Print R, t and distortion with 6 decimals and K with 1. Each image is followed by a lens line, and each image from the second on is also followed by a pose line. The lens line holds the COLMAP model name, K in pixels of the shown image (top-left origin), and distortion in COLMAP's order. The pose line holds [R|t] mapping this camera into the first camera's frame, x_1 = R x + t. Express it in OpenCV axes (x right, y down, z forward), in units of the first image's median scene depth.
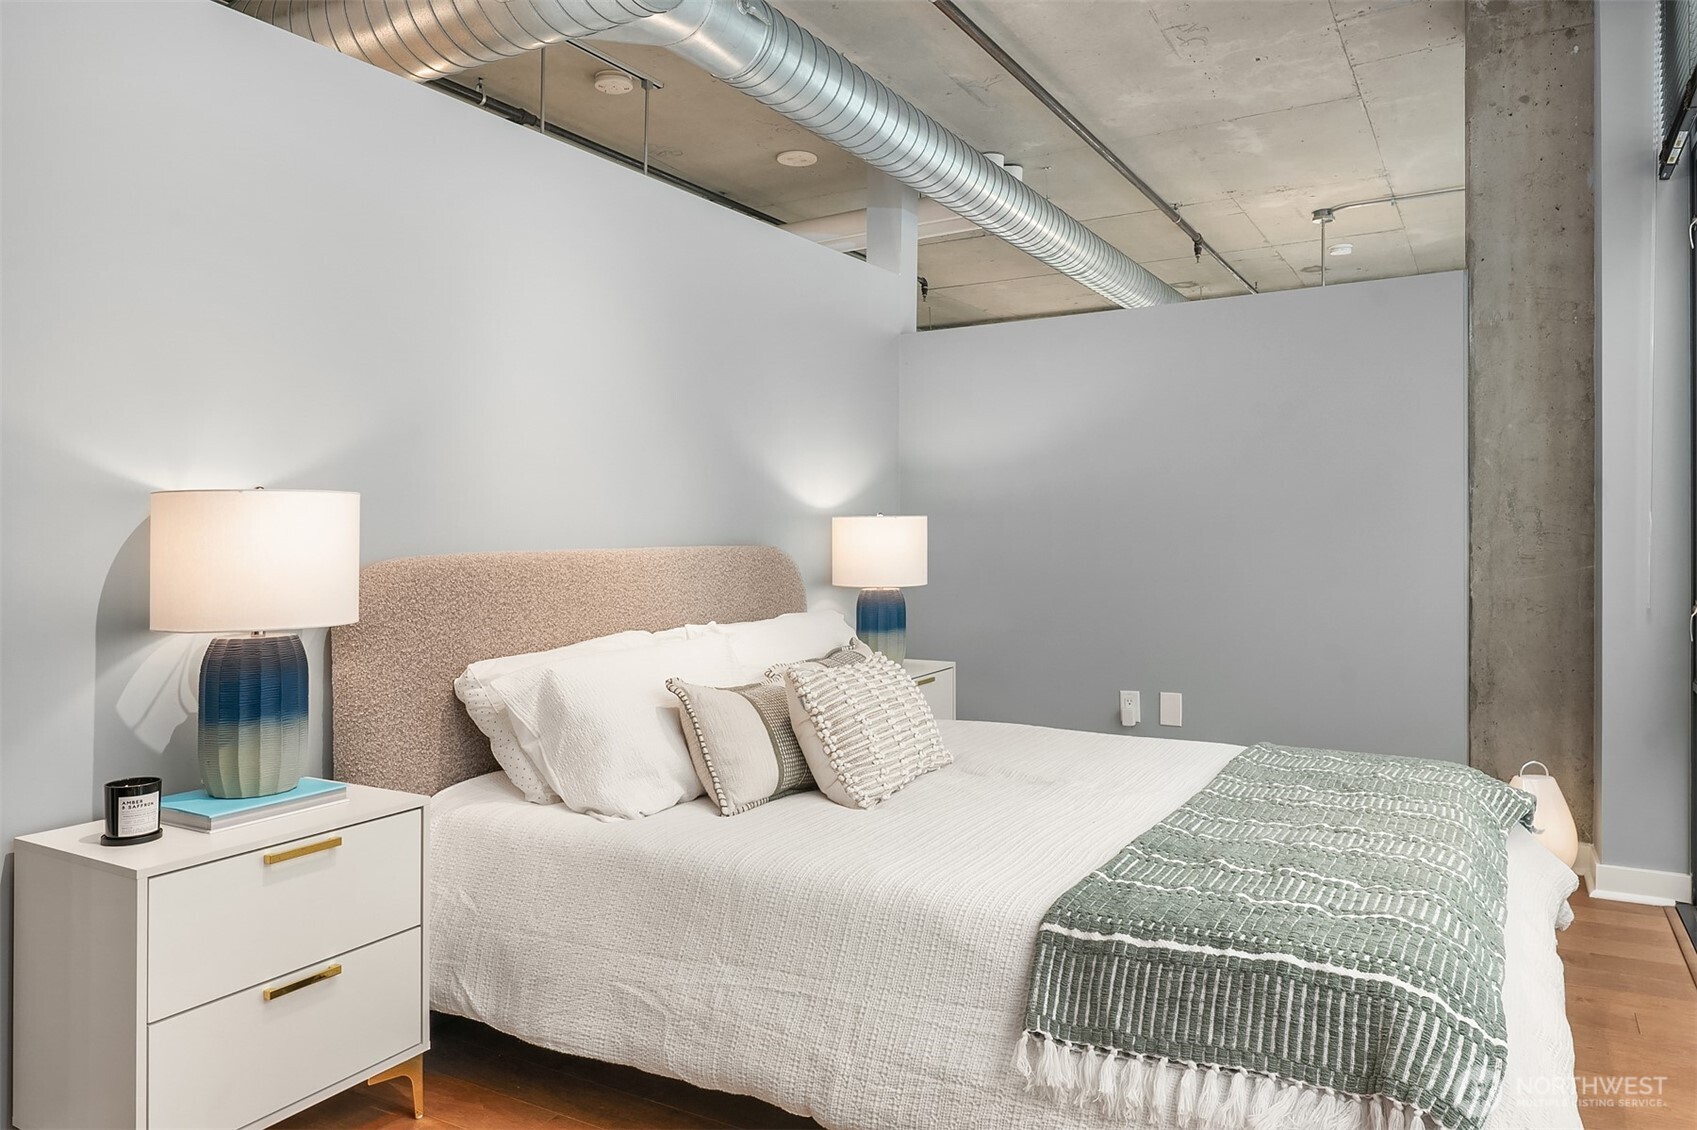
lens RADIAL K [[1110.4, 0, 861.9], [0, 1110.4, 525.9], [0, 0, 1]] dist [0.003067, -0.011359]
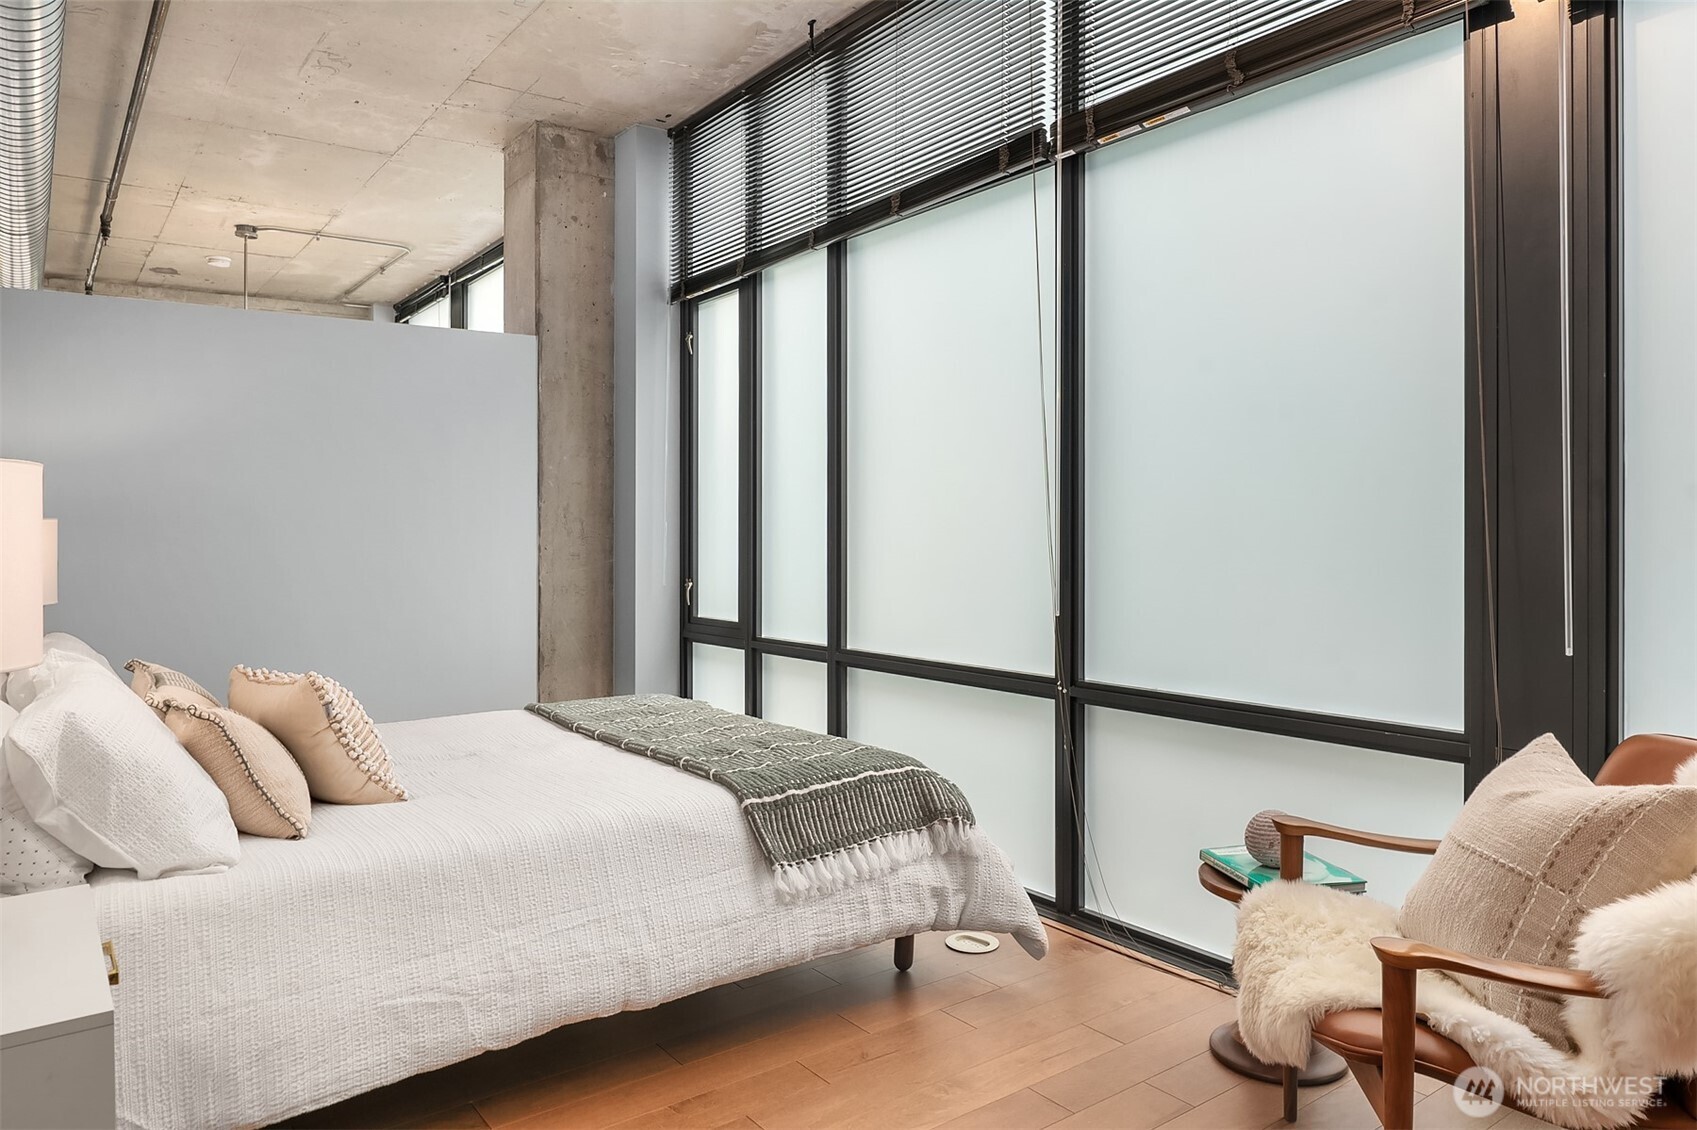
lens RADIAL K [[1110.4, 0, 847.1], [0, 1110.4, 556.8], [0, 0, 1]] dist [0.003067, -0.011359]
pose [[0.399409, -0.017110, 0.916613, -0.533891], [0.004642, 0.999851, 0.016640, 0.009687], [-0.916761, -0.002391, 0.399429, 0.149250]]
